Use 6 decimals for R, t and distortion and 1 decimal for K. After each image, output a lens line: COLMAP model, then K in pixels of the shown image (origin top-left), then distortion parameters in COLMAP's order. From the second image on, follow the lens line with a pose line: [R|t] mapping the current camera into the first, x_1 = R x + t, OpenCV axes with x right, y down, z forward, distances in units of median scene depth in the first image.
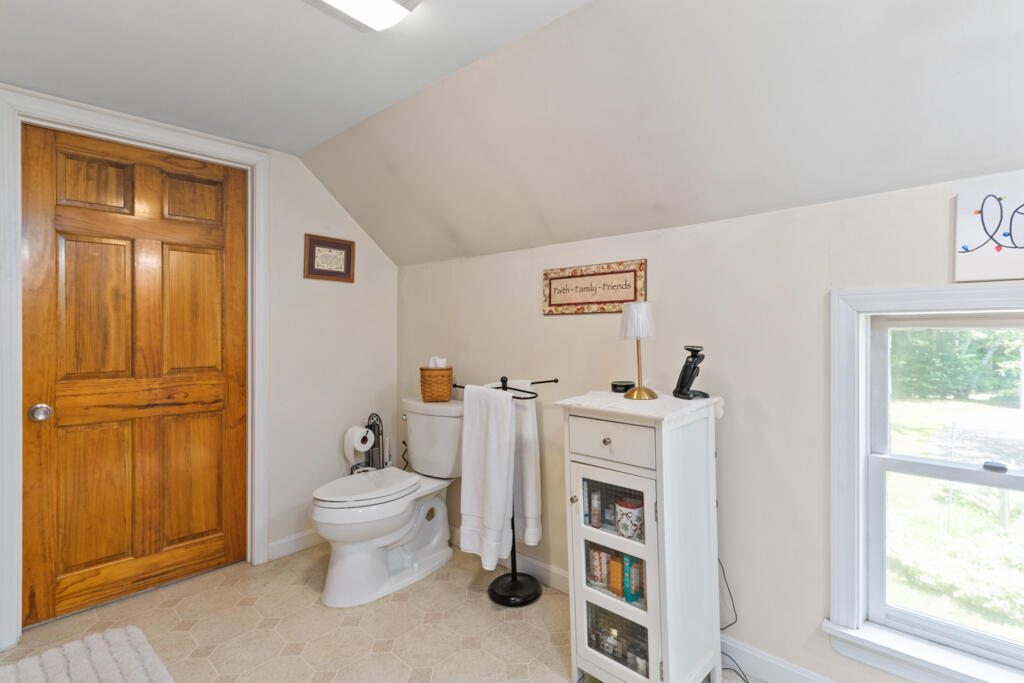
lens RADIAL K [[495.7, 0, 512.0], [0, 495.7, 341.5], [0, 0, 1]] dist [0.001506, 0.000630]
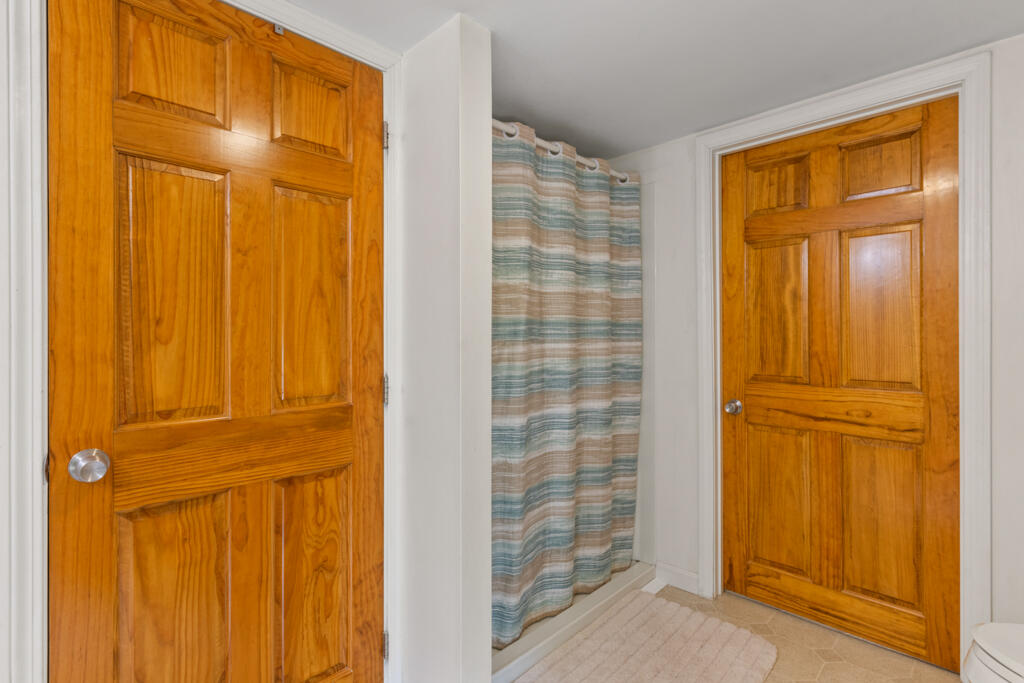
lens RADIAL K [[490.3, 0, 510.7], [0, 490.3, 337.1], [0, 0, 1]] dist [0.002851, 0.000244]
pose [[-0.010874, 0.008352, -0.999906, 0.149192], [-0.019345, 0.999776, 0.008561, -0.013083], [0.999754, 0.019436, -0.010710, 0.448629]]
